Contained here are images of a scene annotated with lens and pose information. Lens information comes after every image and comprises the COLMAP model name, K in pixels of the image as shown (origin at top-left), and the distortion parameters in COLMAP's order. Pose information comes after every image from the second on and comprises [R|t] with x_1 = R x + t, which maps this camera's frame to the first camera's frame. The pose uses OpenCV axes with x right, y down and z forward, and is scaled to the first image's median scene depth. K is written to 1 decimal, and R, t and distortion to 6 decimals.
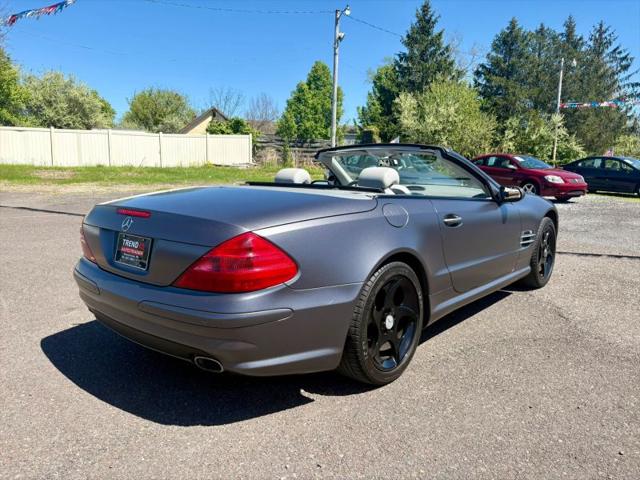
lens RADIAL K [[490.8, 0, 318.6], [0, 490.8, 241.7], [0, 0, 1]] dist [0.050466, -0.050622]
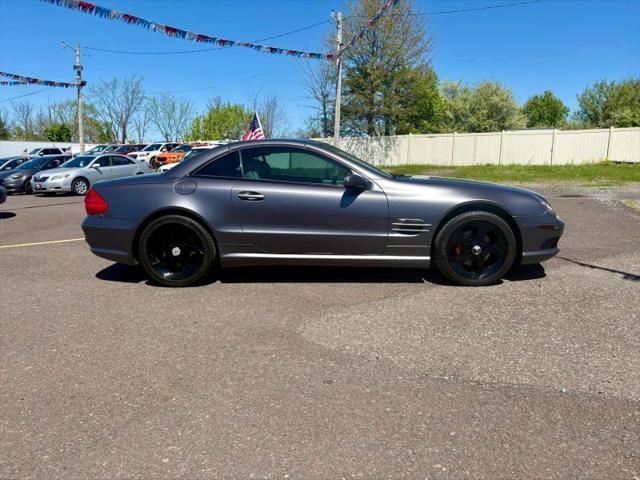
lens RADIAL K [[489.1, 0, 320.0], [0, 489.1, 240.0], [0, 0, 1]] dist [0.050582, -0.000342]
pose [[0.617209, 0.112440, -0.778724, 0.156202], [-0.115978, 0.991926, 0.051301, -0.001390], [0.778205, 0.058651, 0.625266, 0.031938]]
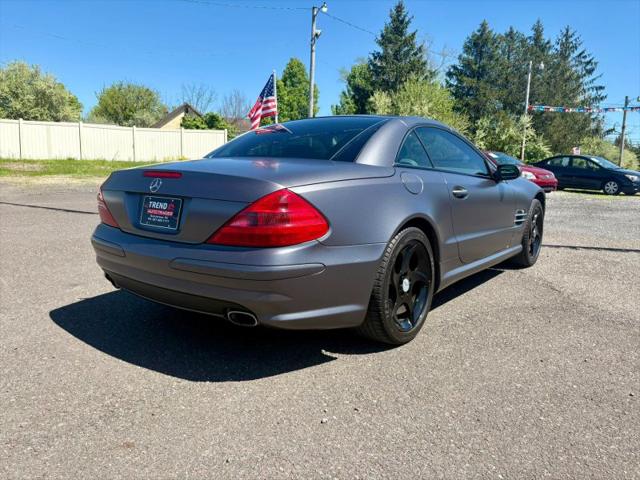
lens RADIAL K [[490.8, 0, 318.6], [0, 490.8, 241.7], [0, 0, 1]] dist [0.050466, -0.050622]
pose [[0.998252, 0.001536, 0.059083, -0.009389], [-0.001546, 0.999999, 0.000126, 0.006558], [-0.059083, -0.000217, 0.998253, -0.002618]]
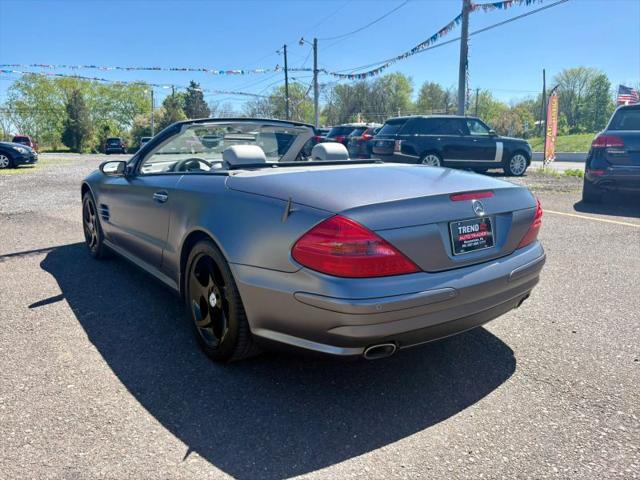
lens RADIAL K [[490.7, 0, 322.5], [0, 490.7, 241.1], [0, 0, 1]] dist [0.043989, -0.038883]
pose [[0.207890, -0.209780, 0.955392, -0.118641], [0.152782, 0.971707, 0.180117, -0.016826], [-0.966147, 0.108523, 0.234059, 0.093182]]
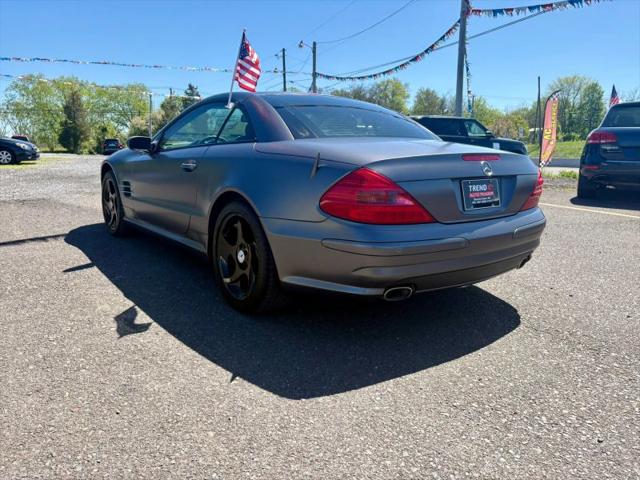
lens RADIAL K [[490.7, 0, 322.5], [0, 490.7, 241.1], [0, 0, 1]] dist [0.043989, -0.038883]
pose [[0.199749, -0.197535, 0.959729, -0.129567], [0.142407, 0.974921, 0.171023, -0.010223], [-0.969443, 0.102511, 0.222870, 0.097198]]
